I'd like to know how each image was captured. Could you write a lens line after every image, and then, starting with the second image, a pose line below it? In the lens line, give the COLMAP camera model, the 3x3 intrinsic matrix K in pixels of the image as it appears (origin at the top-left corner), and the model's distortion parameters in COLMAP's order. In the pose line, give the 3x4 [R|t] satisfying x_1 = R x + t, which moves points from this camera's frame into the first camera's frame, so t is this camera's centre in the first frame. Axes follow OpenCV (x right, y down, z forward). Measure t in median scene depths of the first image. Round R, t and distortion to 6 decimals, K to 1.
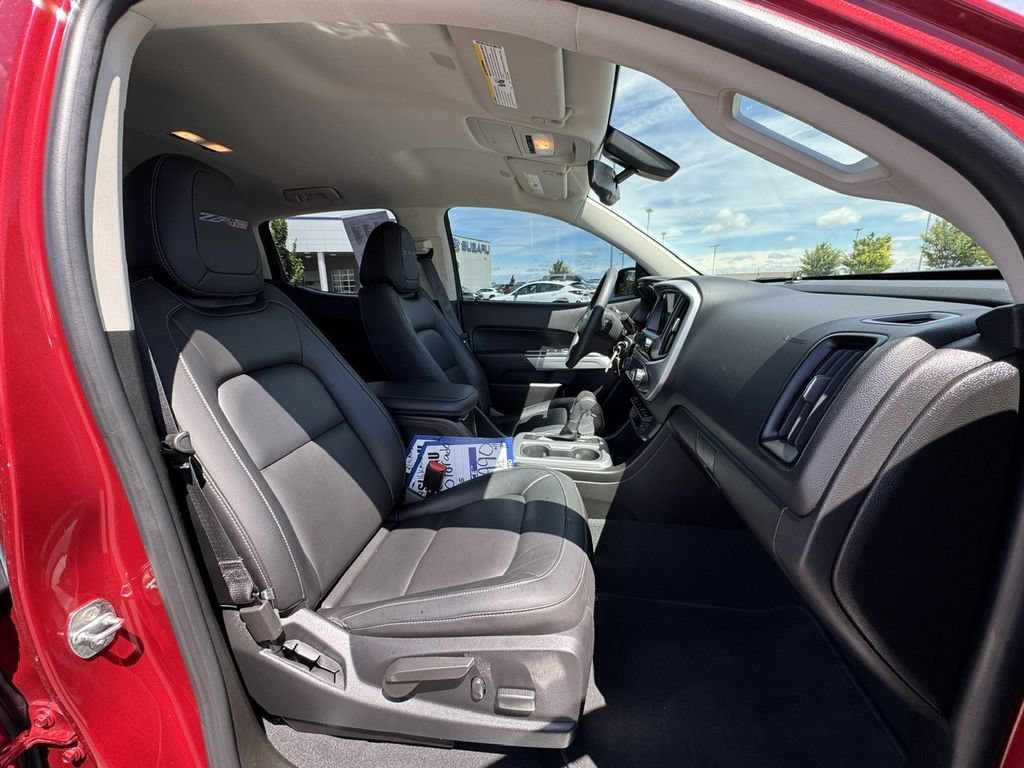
lens RADIAL K [[408.8, 0, 512.0], [0, 408.8, 384.0], [0, 0, 1]] dist [-0.000831, 0.000029]
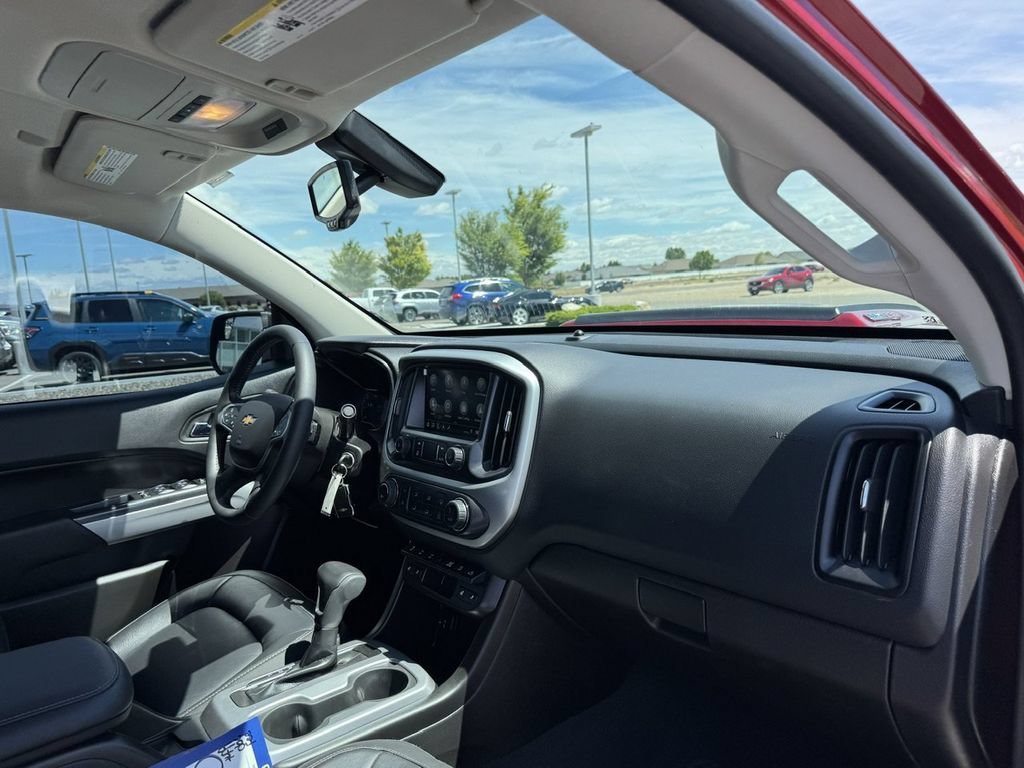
lens RADIAL K [[710.0, 0, 529.0], [0, 710.0, 383.8], [0, 0, 1]] dist [0.067444, -0.101179]
pose [[0.673455, -0.124112, 0.728735, -0.314077], [0.223903, 0.973745, -0.041079, -0.121084], [-0.704504, 0.190831, 0.683563, 0.162405]]
